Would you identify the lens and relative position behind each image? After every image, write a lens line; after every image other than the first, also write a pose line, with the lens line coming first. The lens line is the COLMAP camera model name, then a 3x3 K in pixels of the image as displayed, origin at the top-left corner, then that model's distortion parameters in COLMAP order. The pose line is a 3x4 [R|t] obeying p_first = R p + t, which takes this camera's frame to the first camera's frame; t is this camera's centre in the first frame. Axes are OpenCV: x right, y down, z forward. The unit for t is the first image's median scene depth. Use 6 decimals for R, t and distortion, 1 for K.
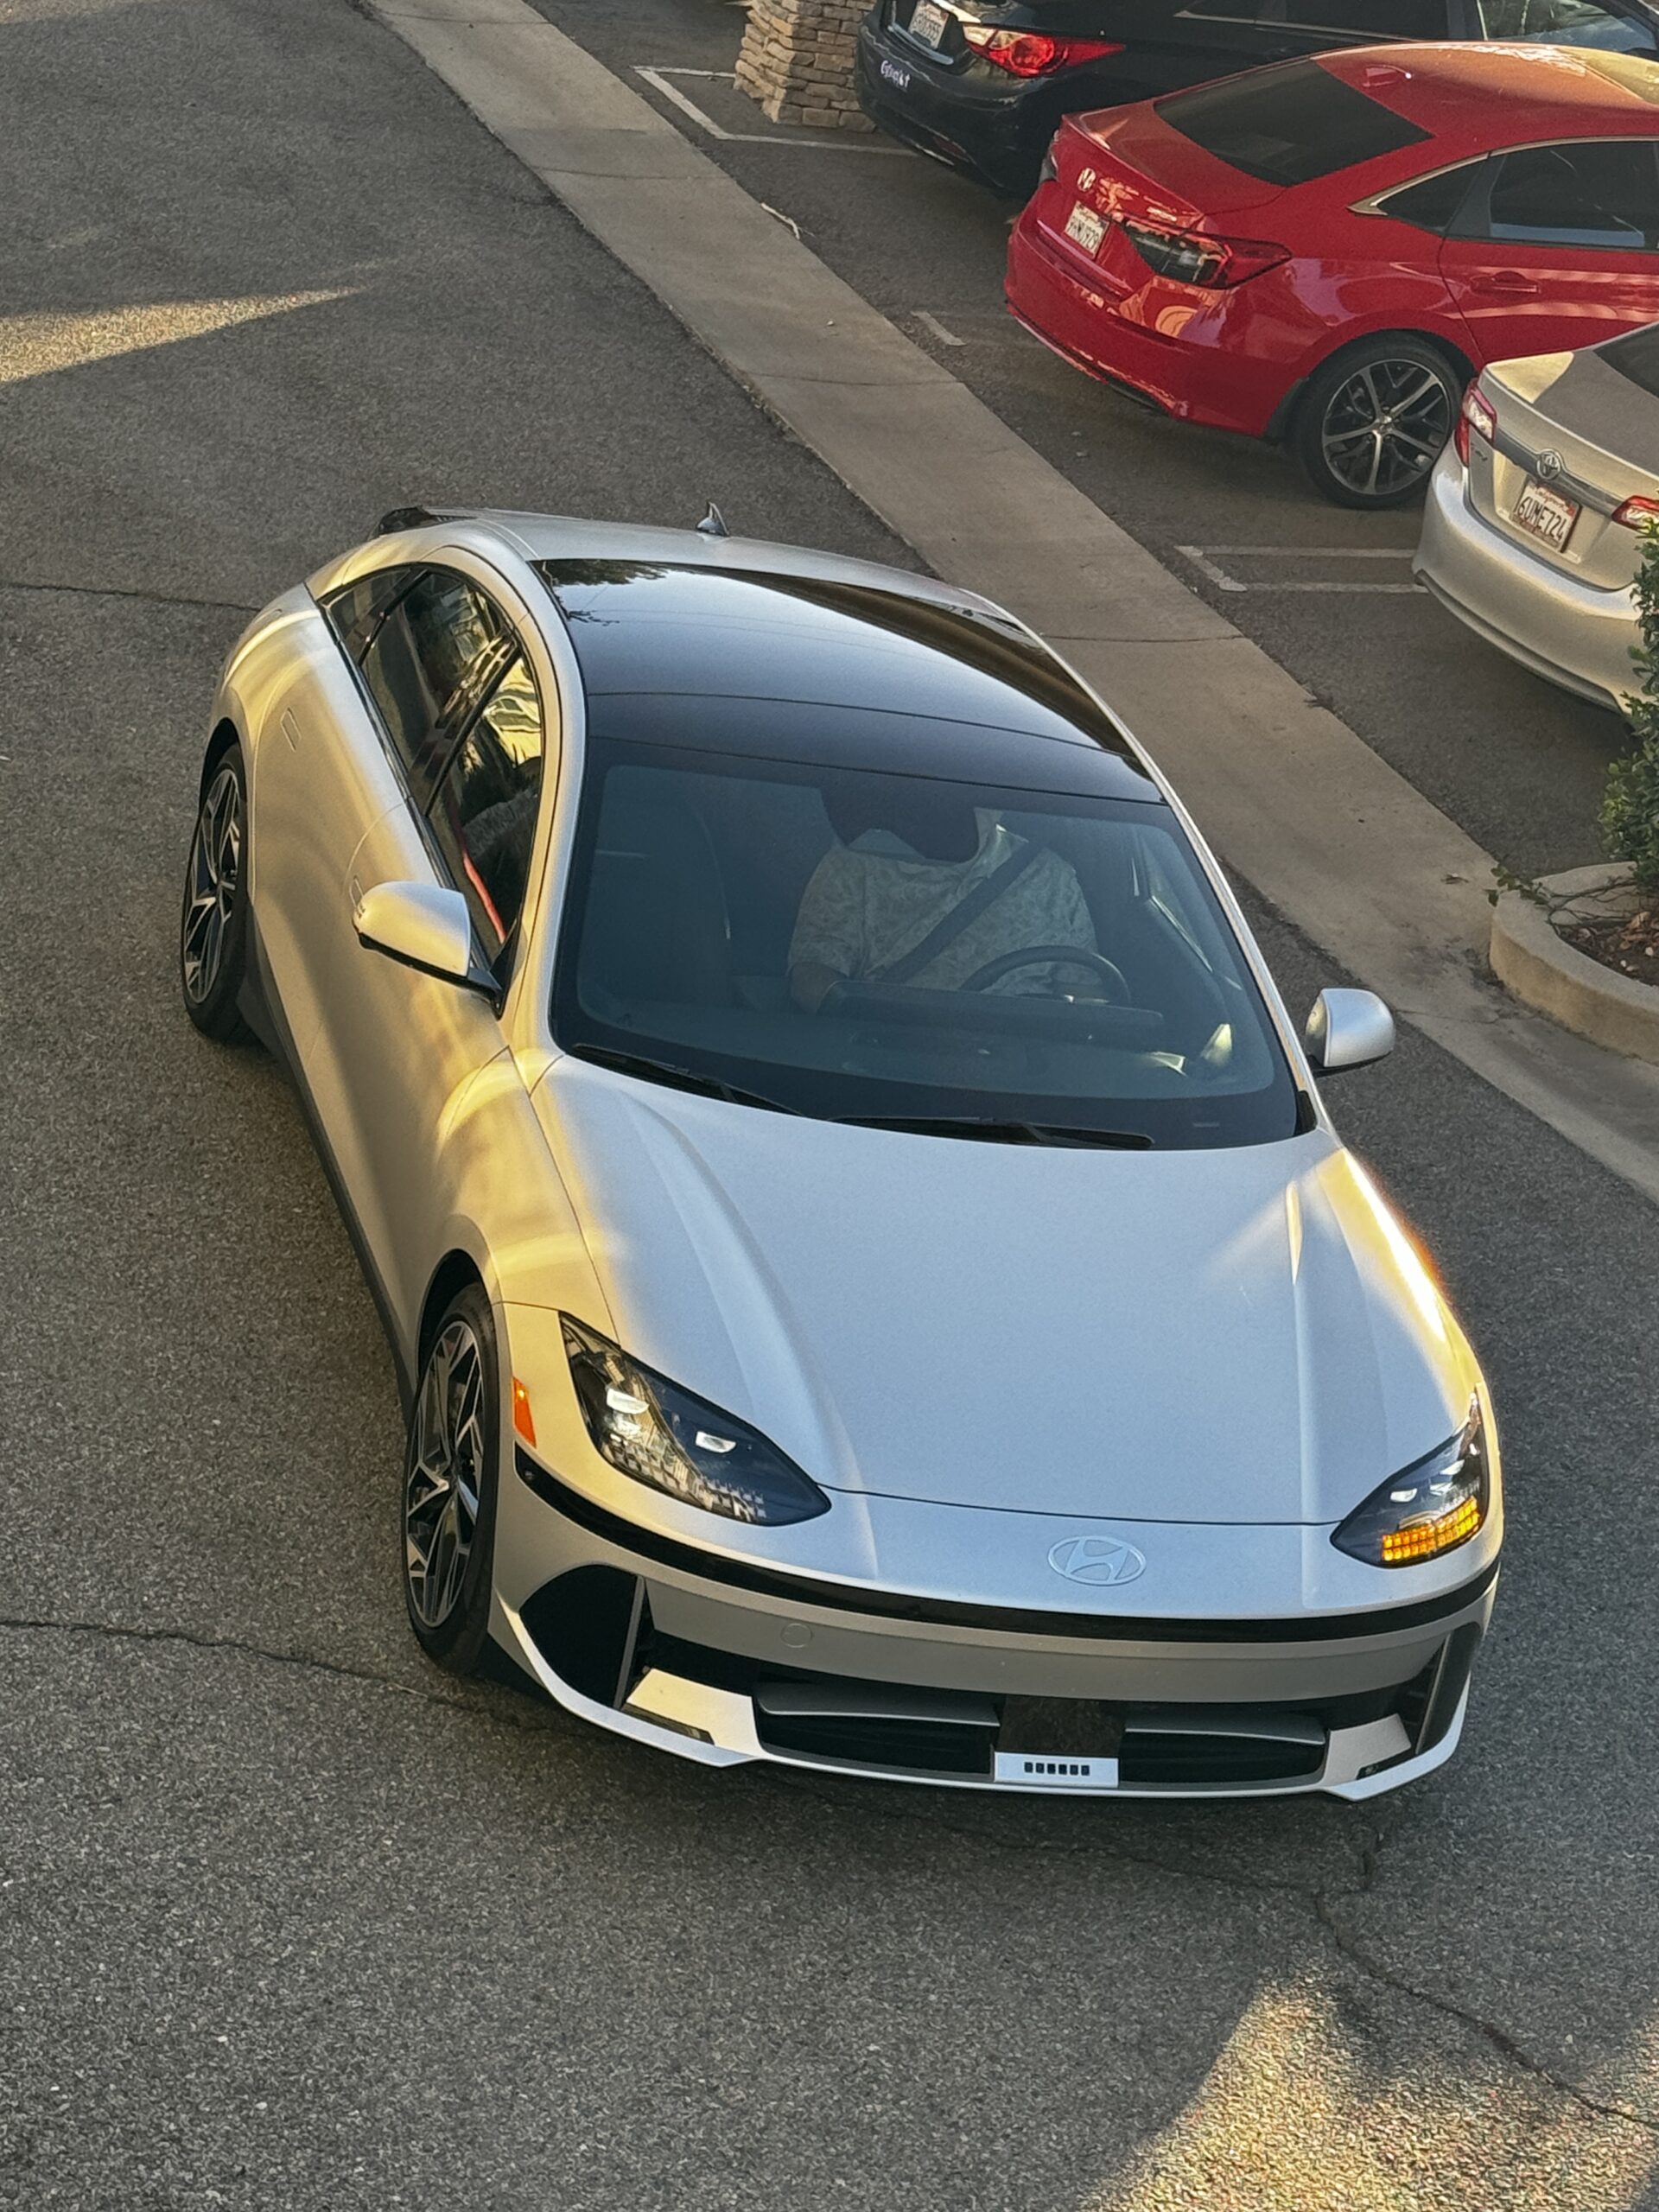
lens RADIAL K [[4898.8, 0, 747.1], [0, 4898.8, 1101.8], [0, 0, 1]] dist [0.097595, 0.108830]
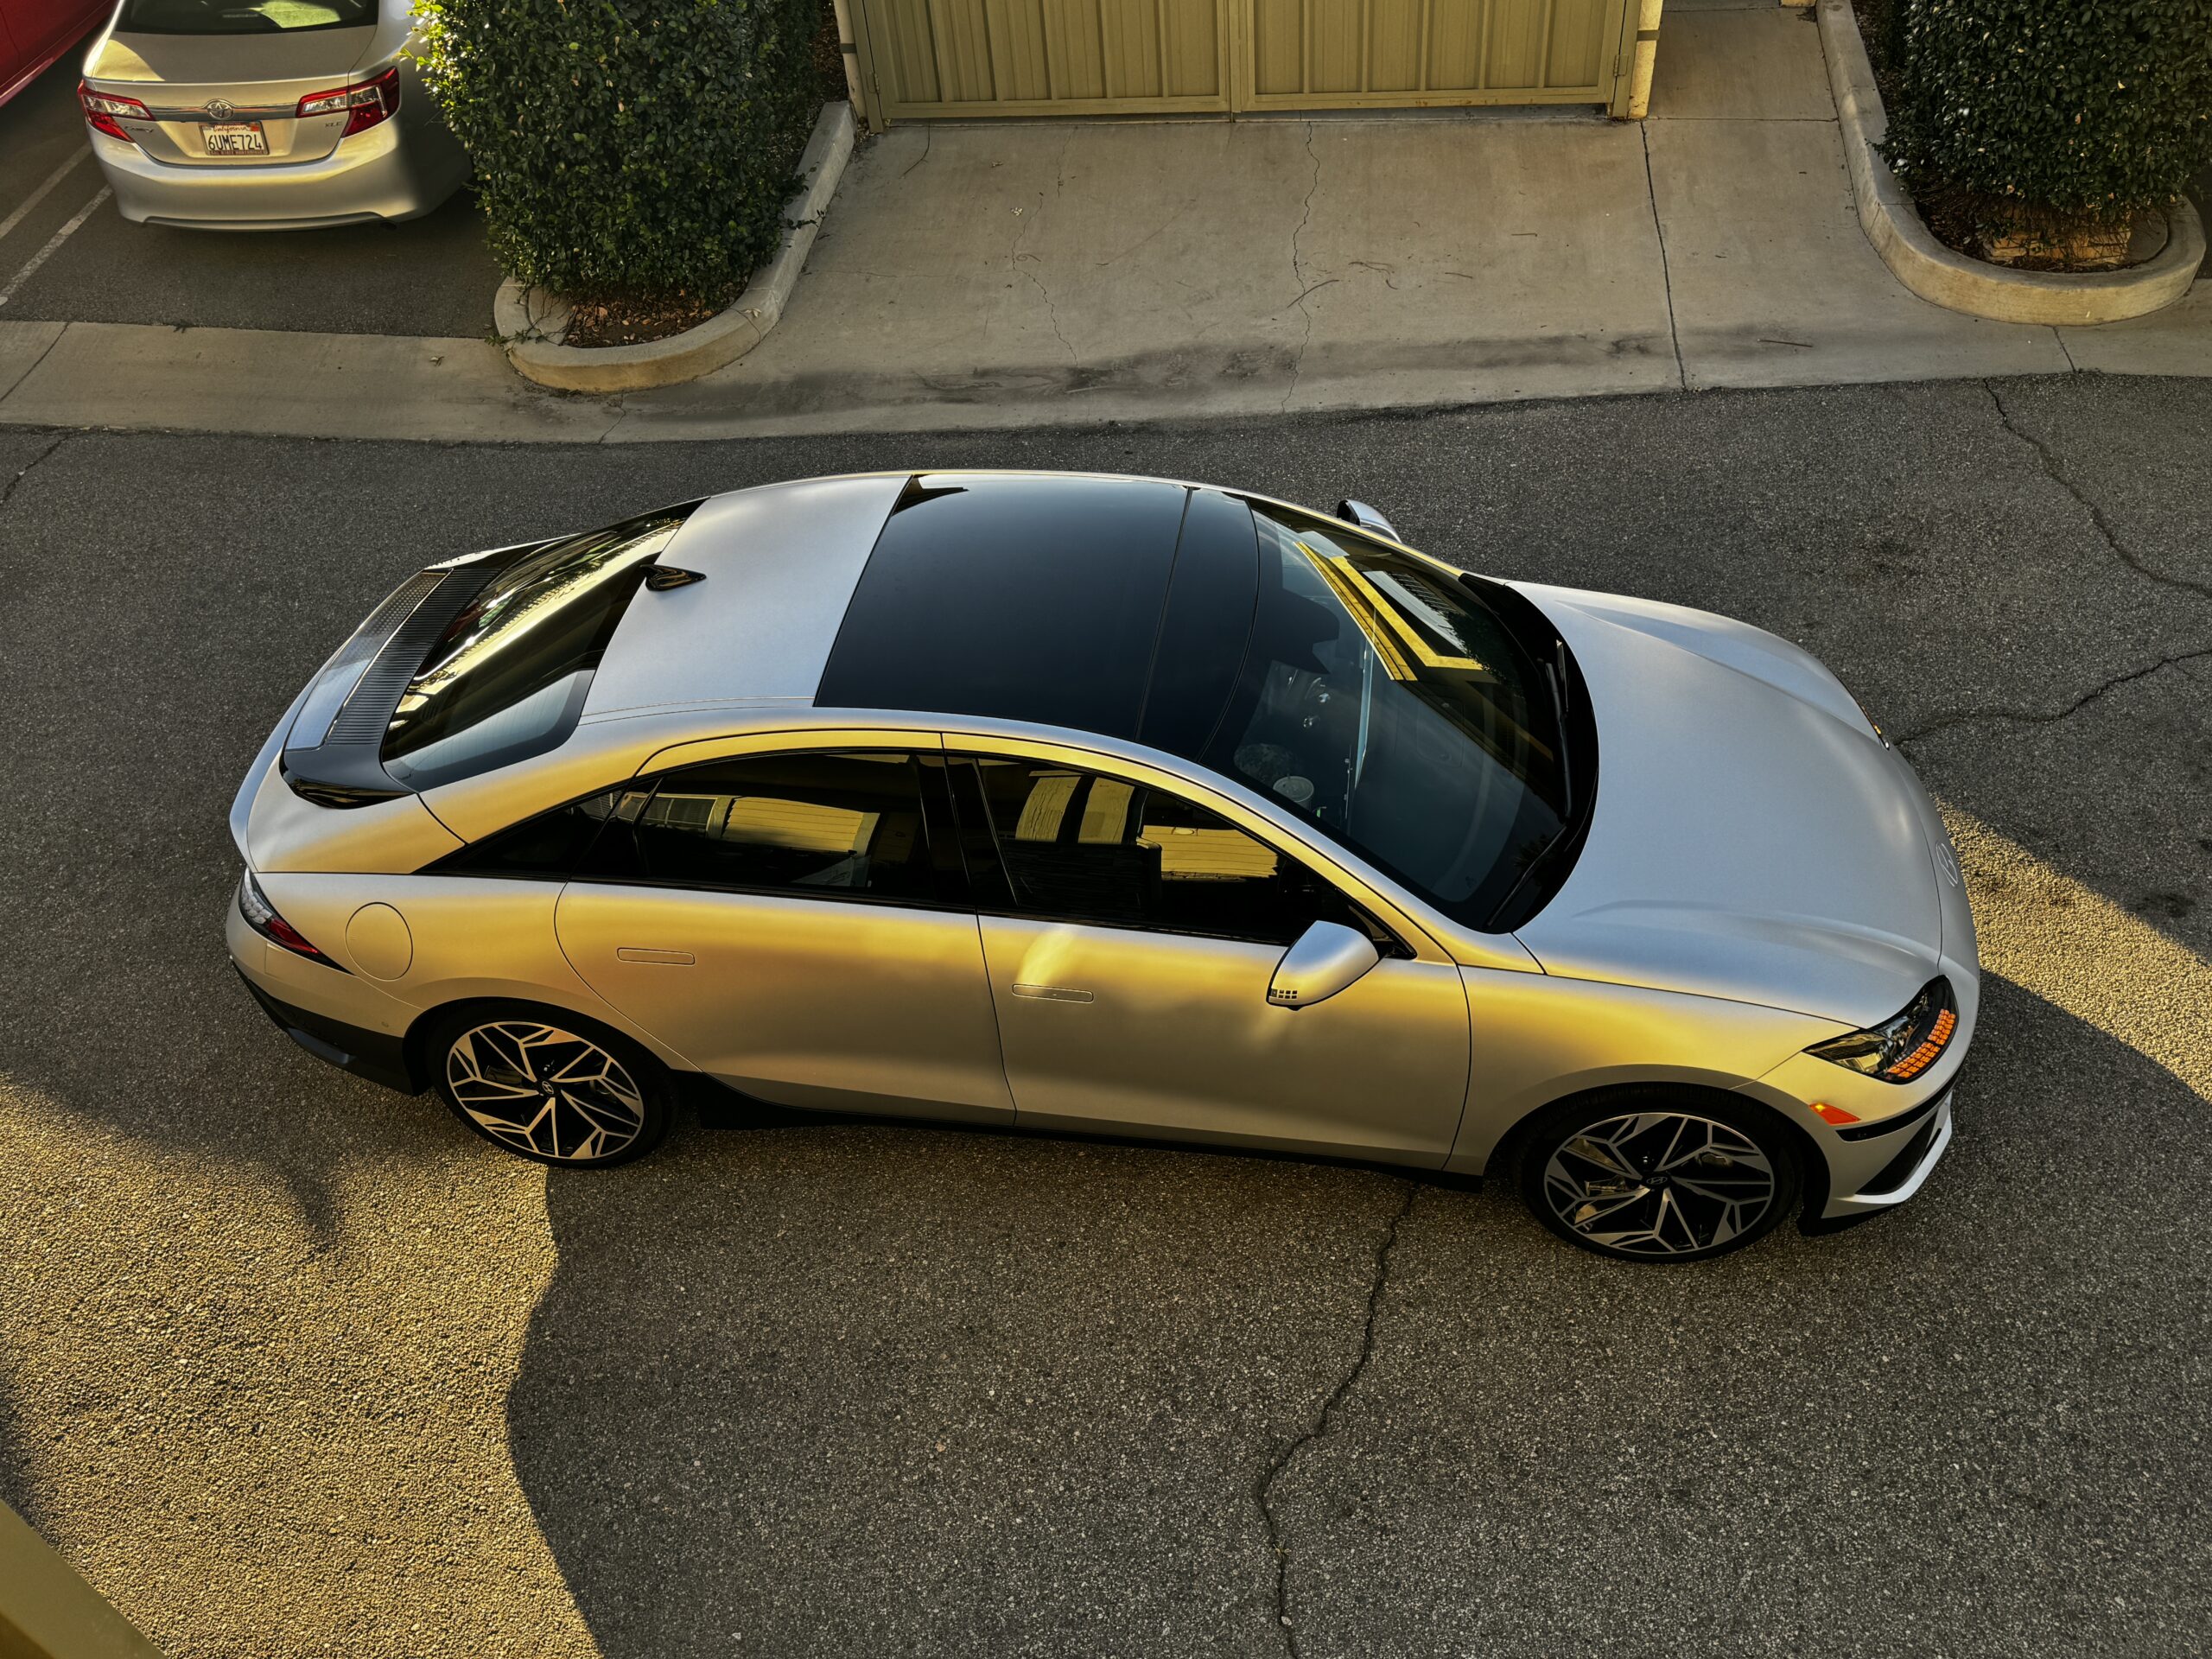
lens RADIAL K [[1854.6, 0, 1098.8], [0, 1854.6, 827.4], [0, 0, 1]] dist [0.172741, -0.369455]
pose [[0.414052, -0.746464, 0.520915, -0.276985], [0.455594, 0.665383, 0.591353, -0.280314], [-0.788032, -0.007525, 0.615588, 0.557893]]
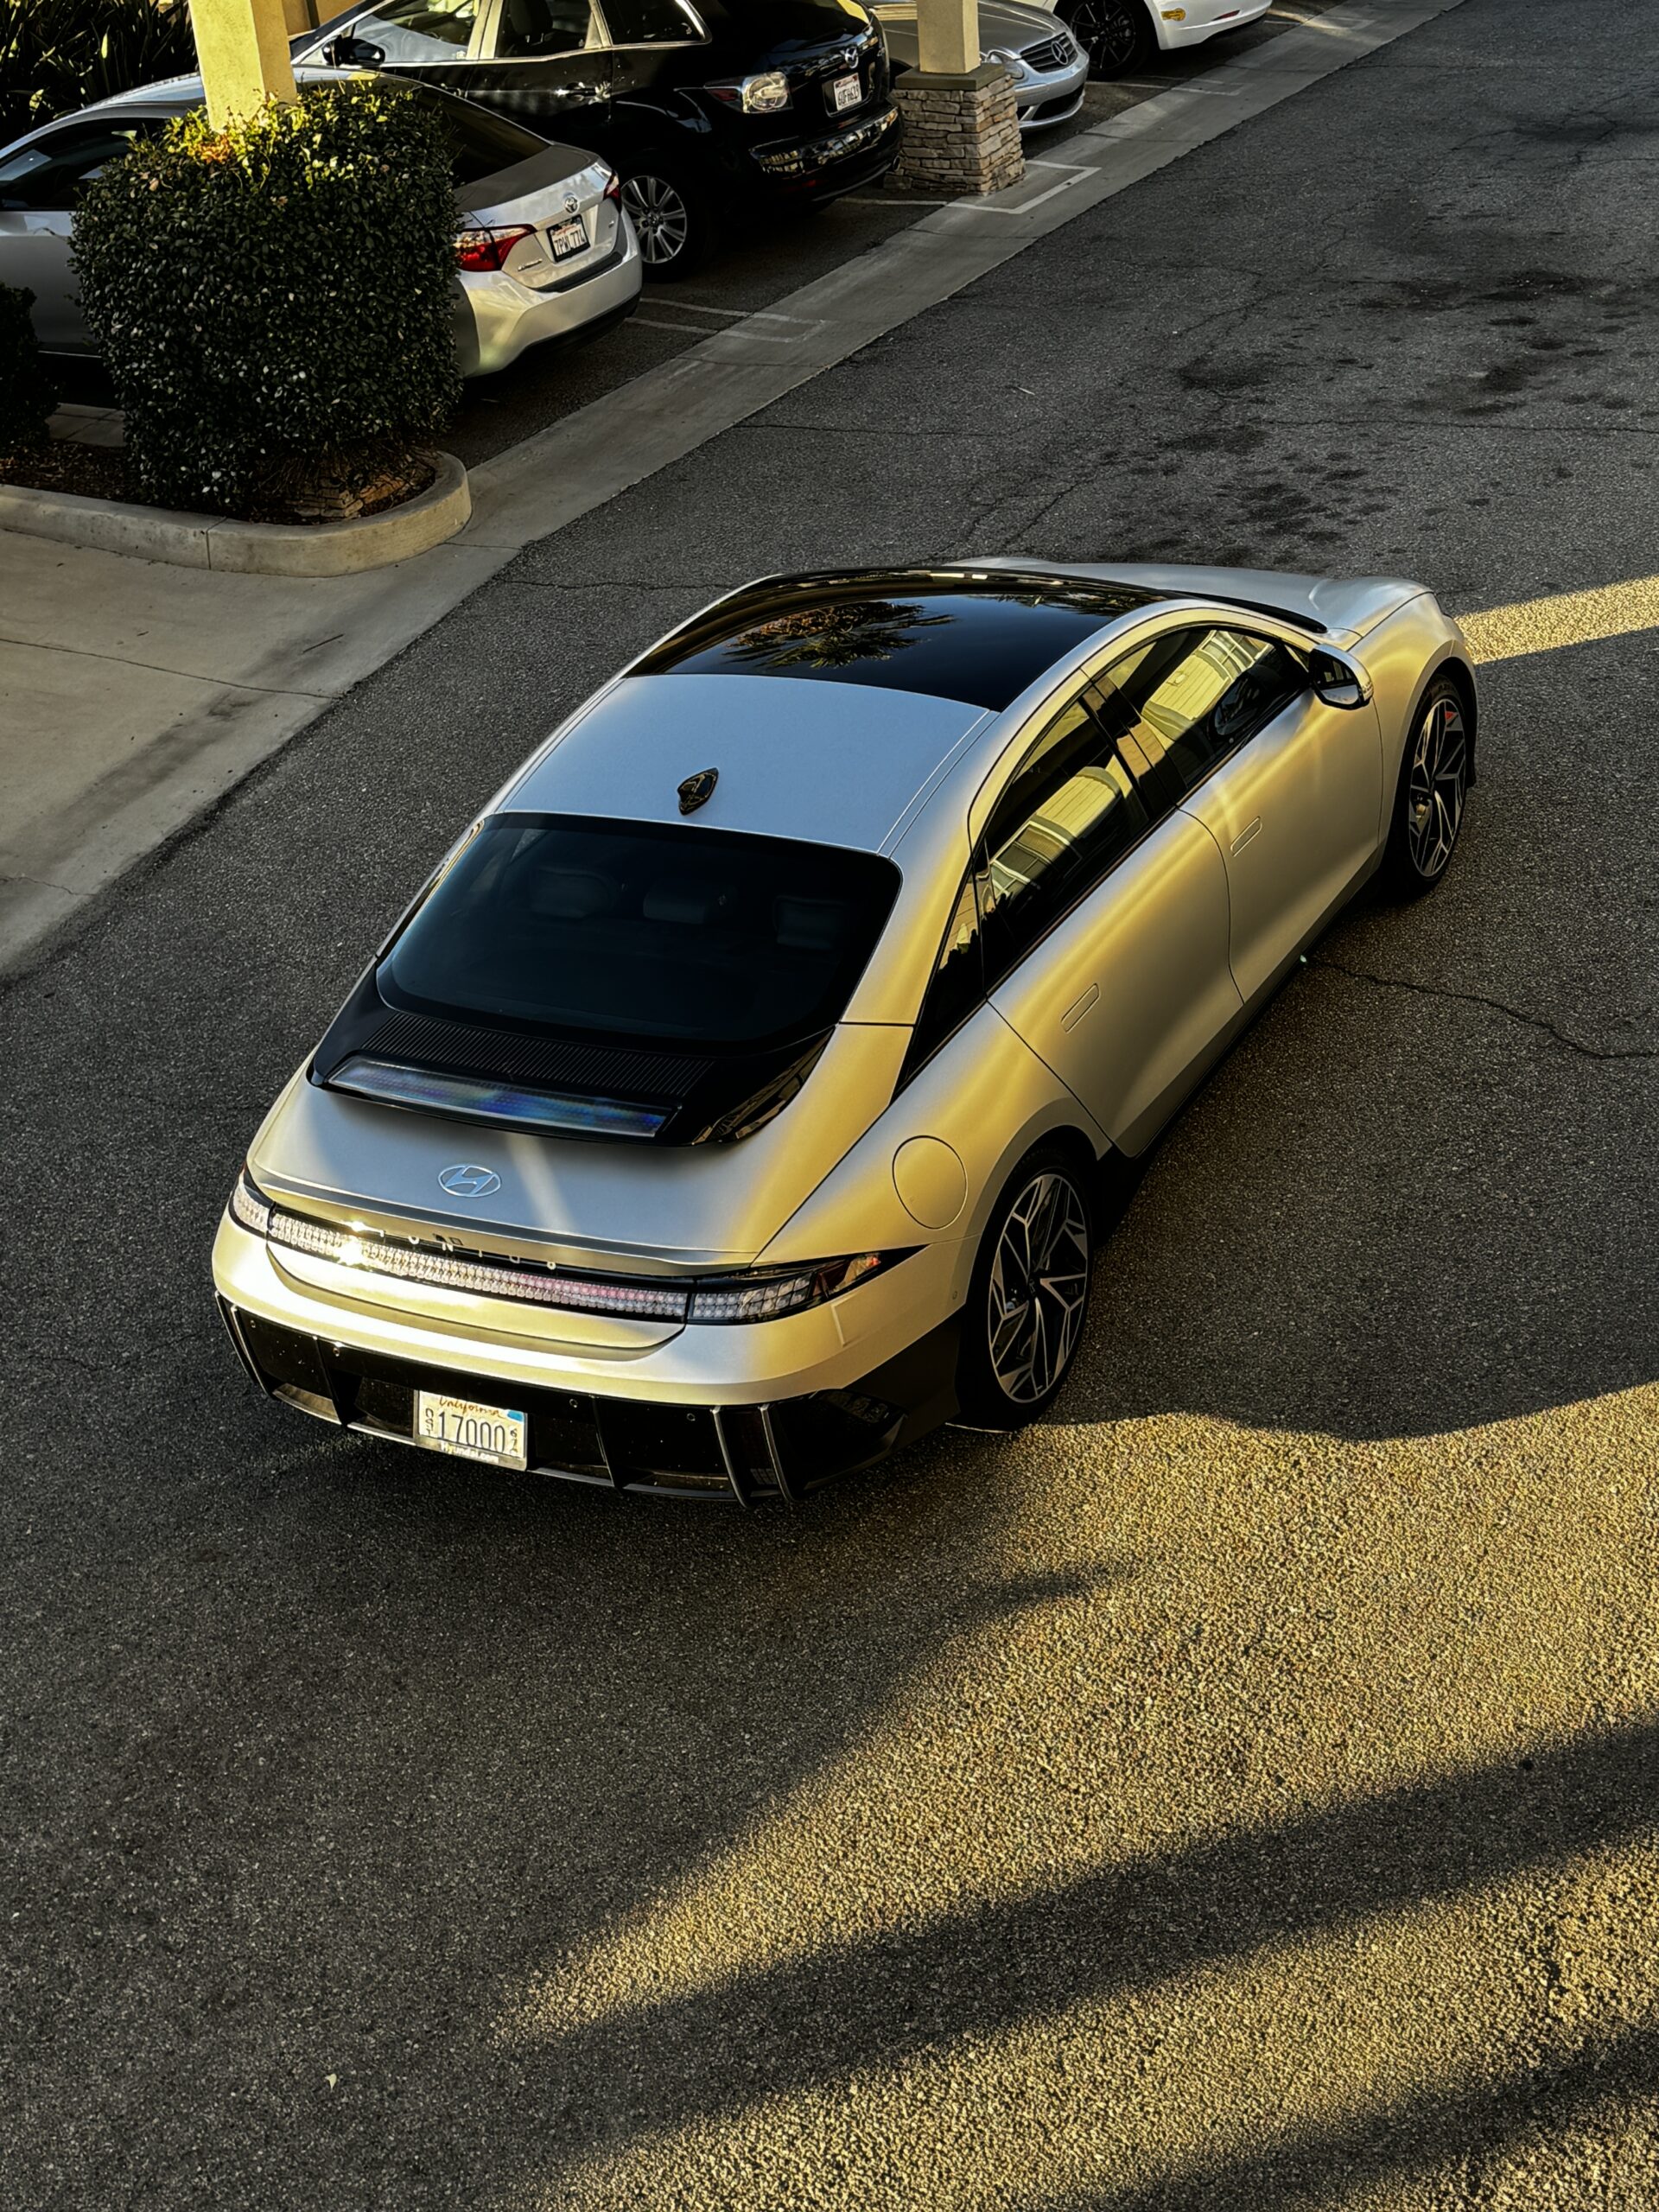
lens RADIAL K [[2982.0, 0, 842.0], [0, 2982.0, 1099.4], [0, 0, 1]] dist [0.194418, -0.356892]
pose [[-0.711596, -0.438728, 0.548770, -0.442370], [0.229721, 0.592851, 0.771852, -0.549375], [-0.663972, 0.675311, -0.321086, 1.154314]]
